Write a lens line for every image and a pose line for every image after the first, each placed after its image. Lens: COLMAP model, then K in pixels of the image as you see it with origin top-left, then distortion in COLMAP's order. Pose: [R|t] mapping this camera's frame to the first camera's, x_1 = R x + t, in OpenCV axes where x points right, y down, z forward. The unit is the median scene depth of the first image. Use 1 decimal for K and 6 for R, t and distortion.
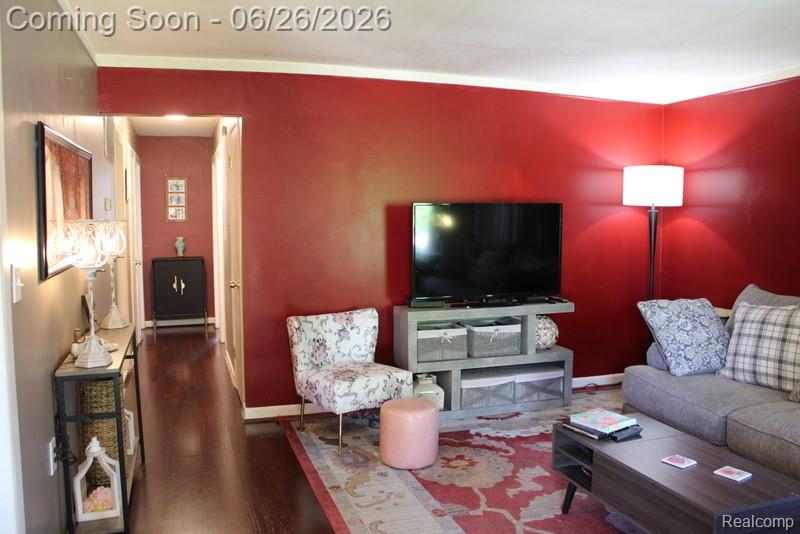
lens RADIAL K [[671.2, 0, 400.0], [0, 671.2, 267.0], [0, 0, 1]] dist [-0.178636, 0.180812]
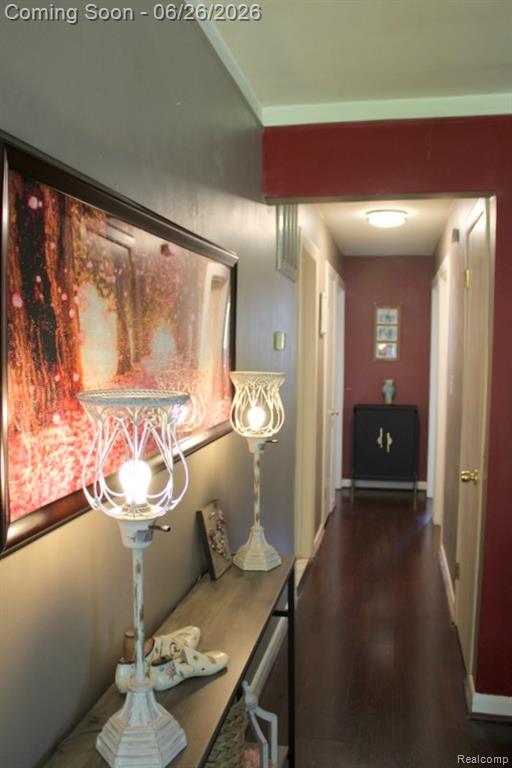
lens RADIAL K [[644.4, 0, 256.0], [0, 644.4, 384.0], [0, 0, 1]] dist [-0.178636, 0.180812]
pose [[0.861747, 0.041239, -0.505659, -0.085557], [-0.051658, 0.998643, -0.006591, -0.029504], [0.504701, 0.031801, 0.862708, 0.265622]]
